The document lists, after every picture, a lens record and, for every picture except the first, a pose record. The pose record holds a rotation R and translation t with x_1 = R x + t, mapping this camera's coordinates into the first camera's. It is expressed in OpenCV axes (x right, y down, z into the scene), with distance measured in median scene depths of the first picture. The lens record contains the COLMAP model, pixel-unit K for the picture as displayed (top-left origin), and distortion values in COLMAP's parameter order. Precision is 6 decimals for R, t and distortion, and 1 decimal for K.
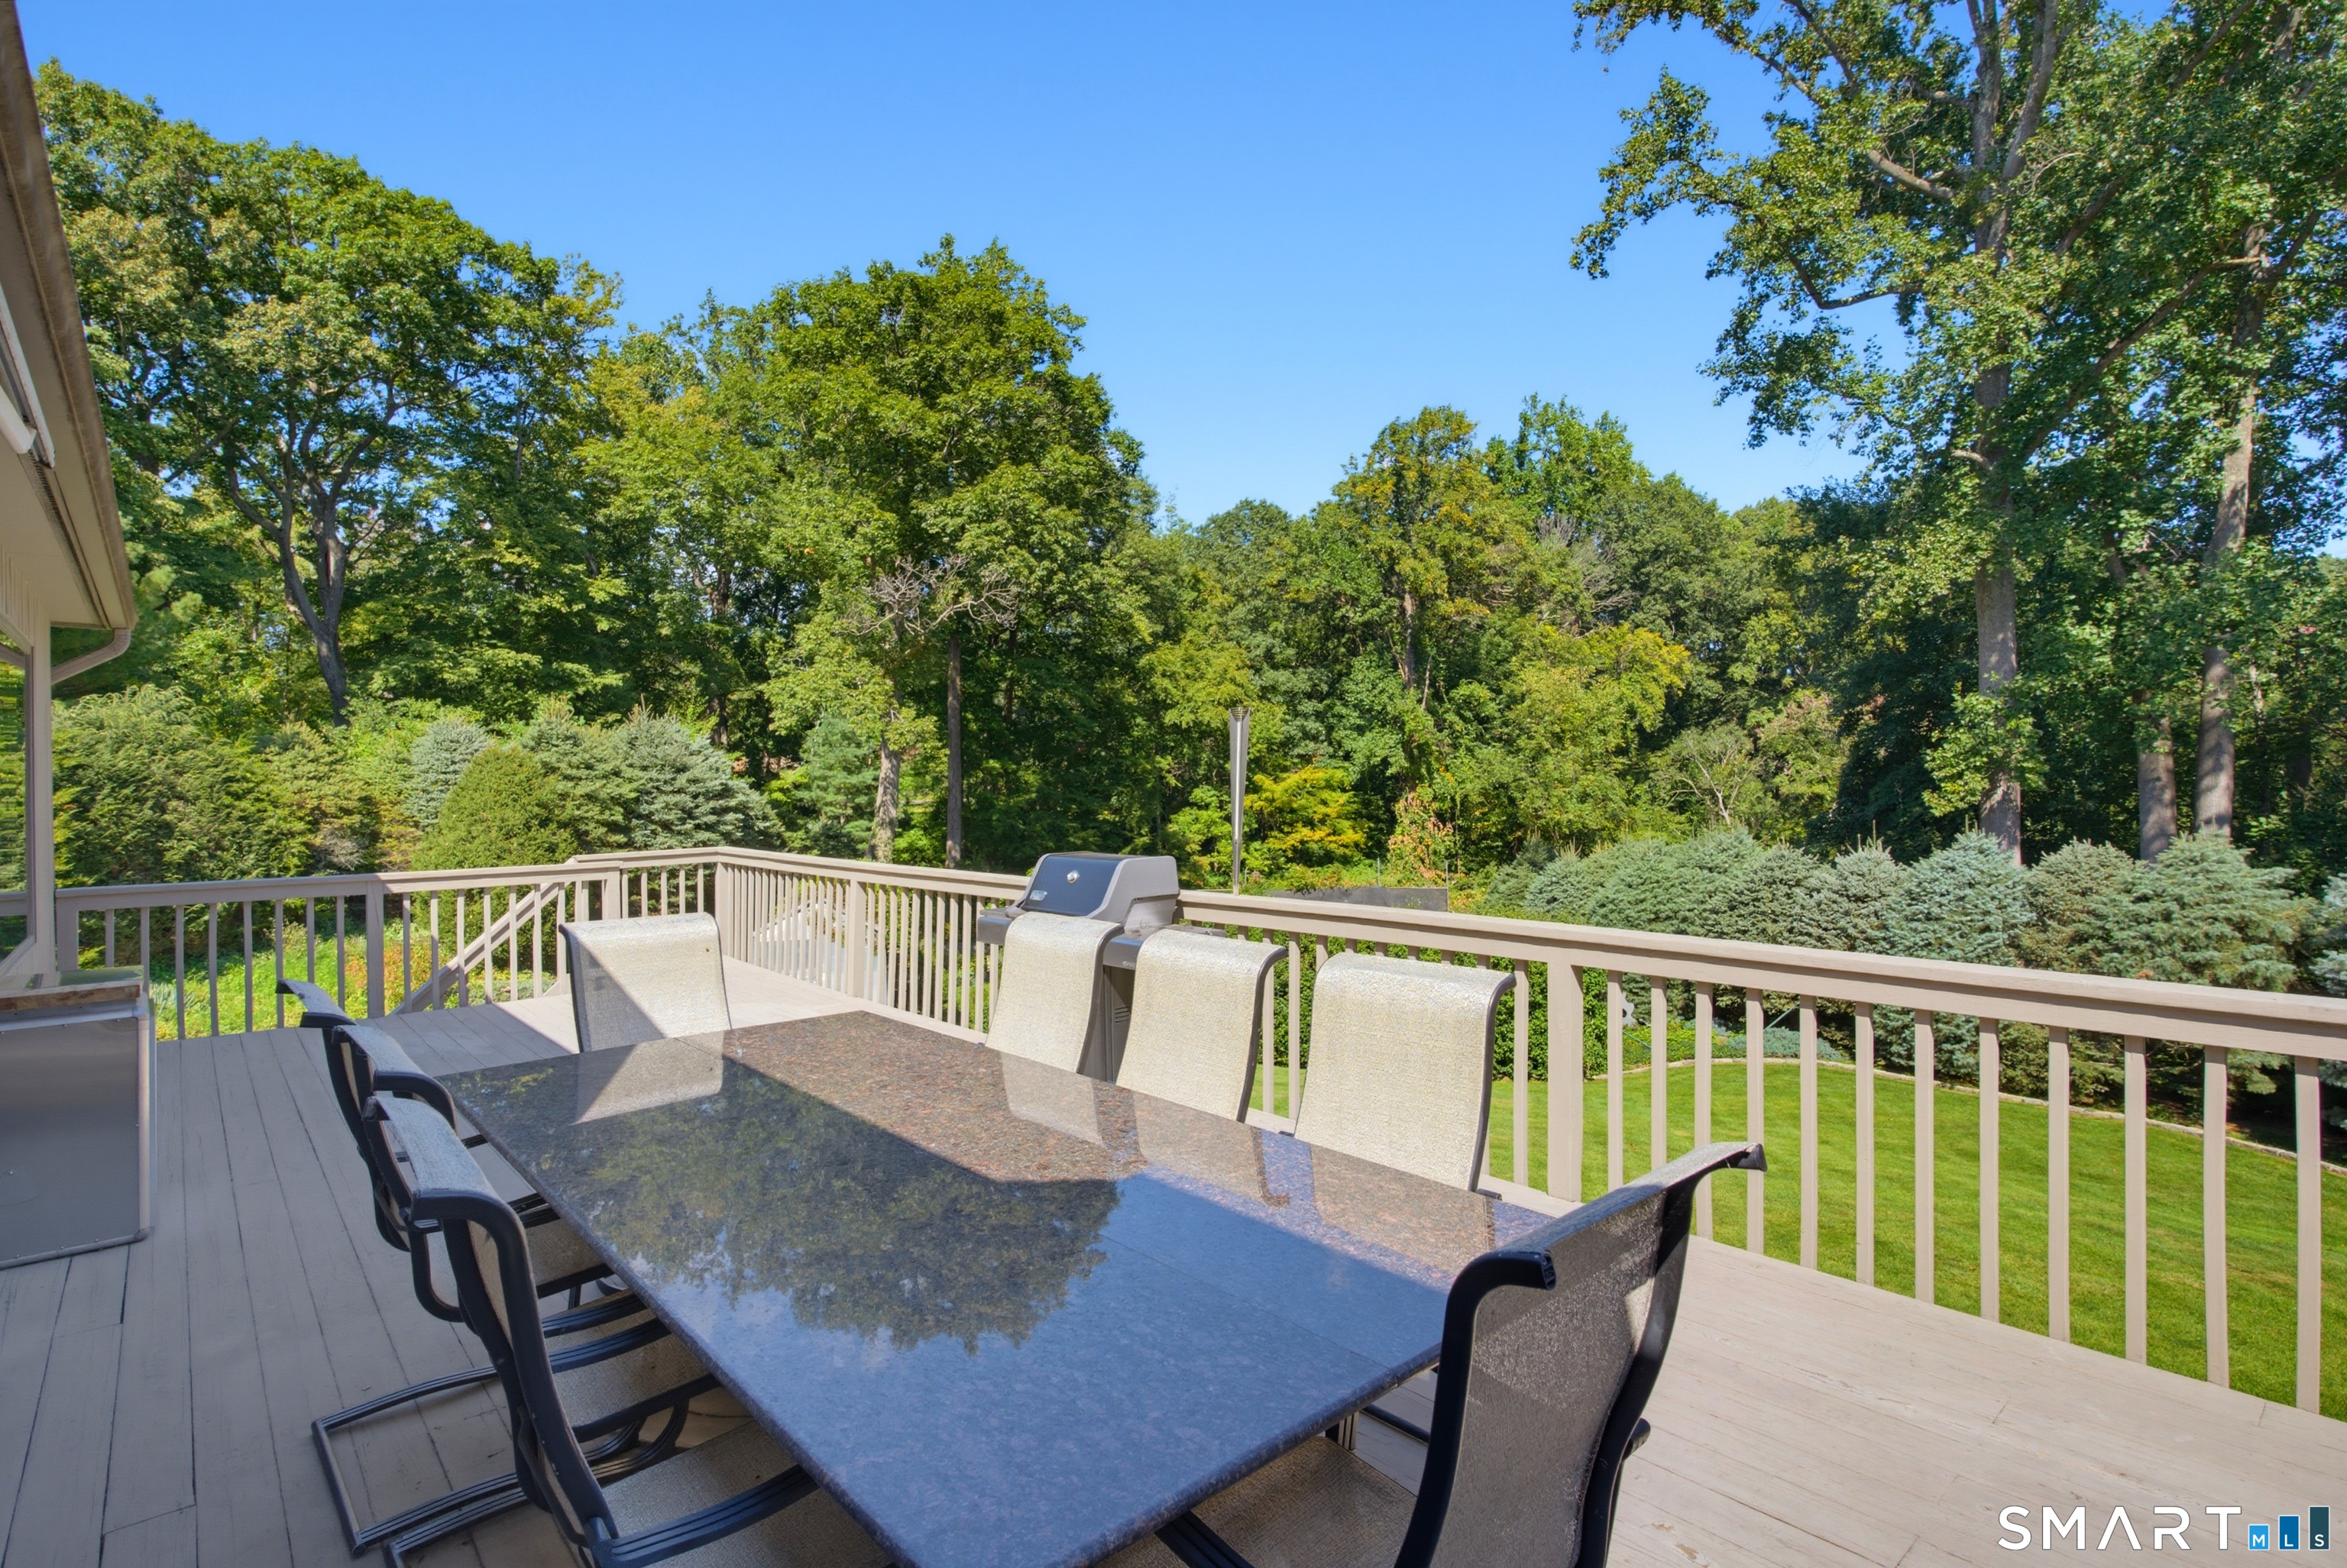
lens RADIAL K [[1127.0, 0, 1173.5], [0, 1127.0, 784.0], [0, 0, 1]] dist [-0.002503, 0.000835]
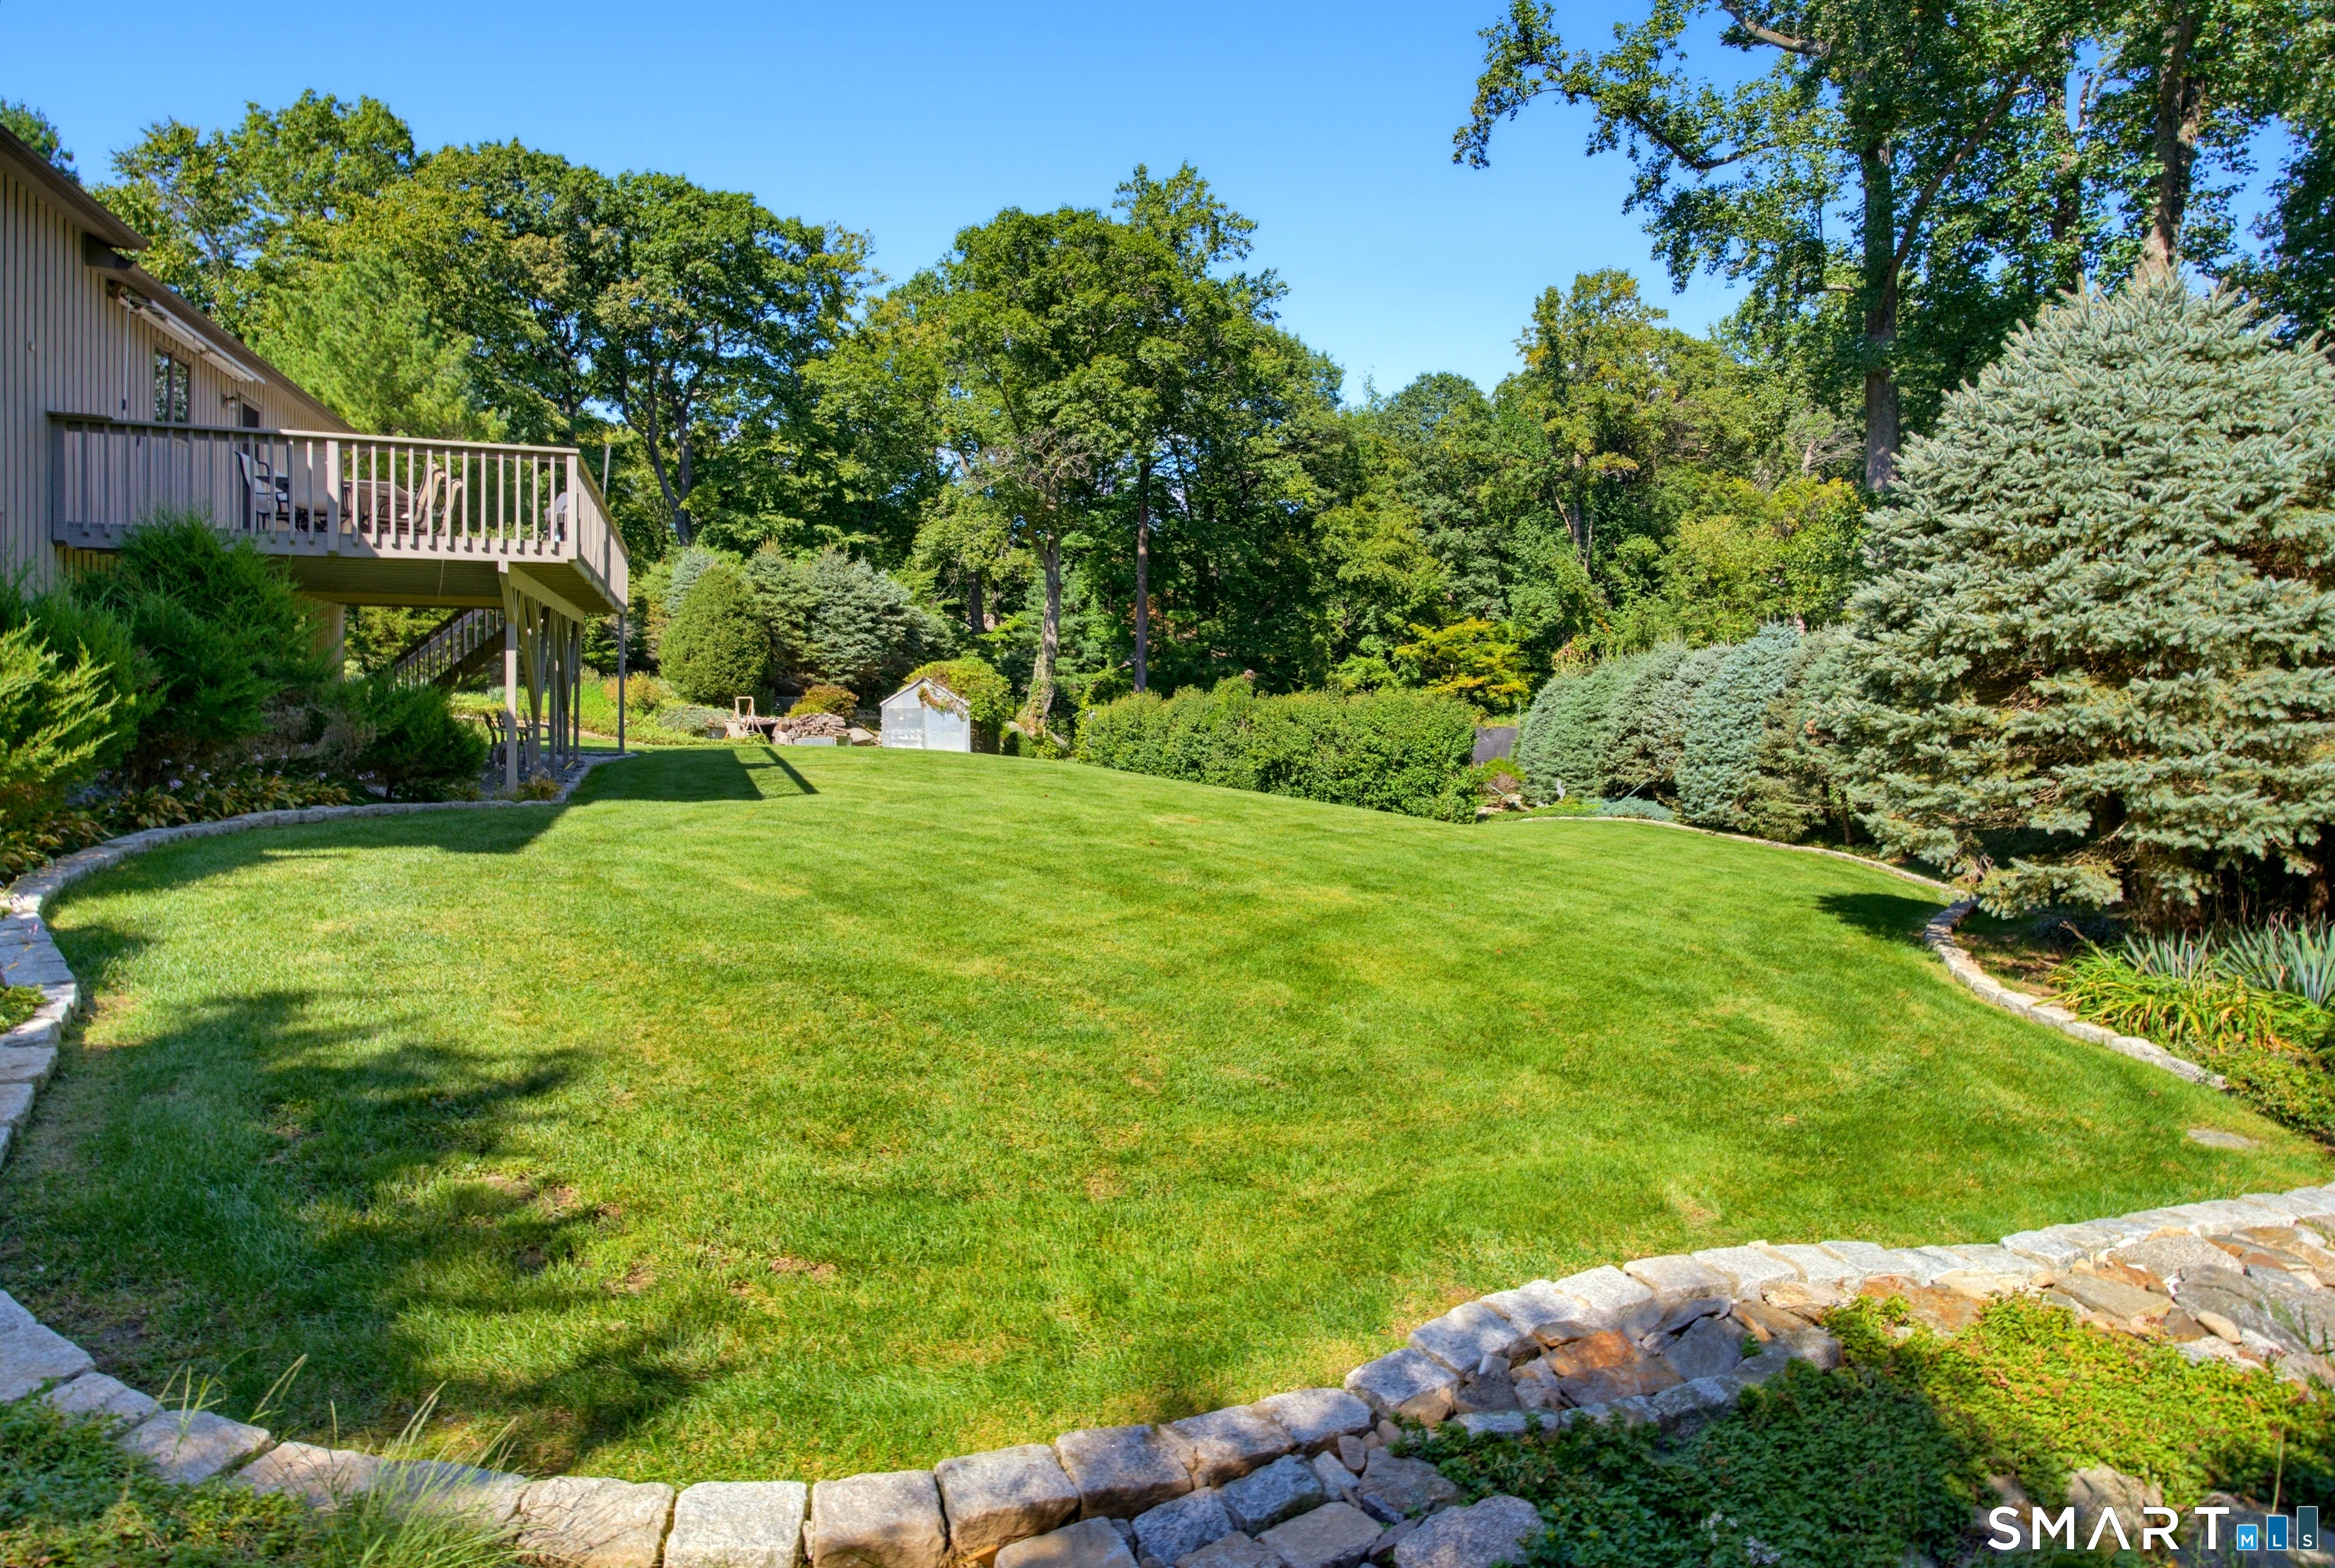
lens RADIAL K [[1138.1, 0, 1183.1], [0, 1138.1, 686.7], [0, 0, 1]] dist [-0.000168, -0.000115]
pose [[0.951545, 0.019302, -0.306904, 0.340349], [-0.016270, 0.999790, 0.012437, 0.071653], [0.307080, -0.006841, 0.951659, -0.195231]]
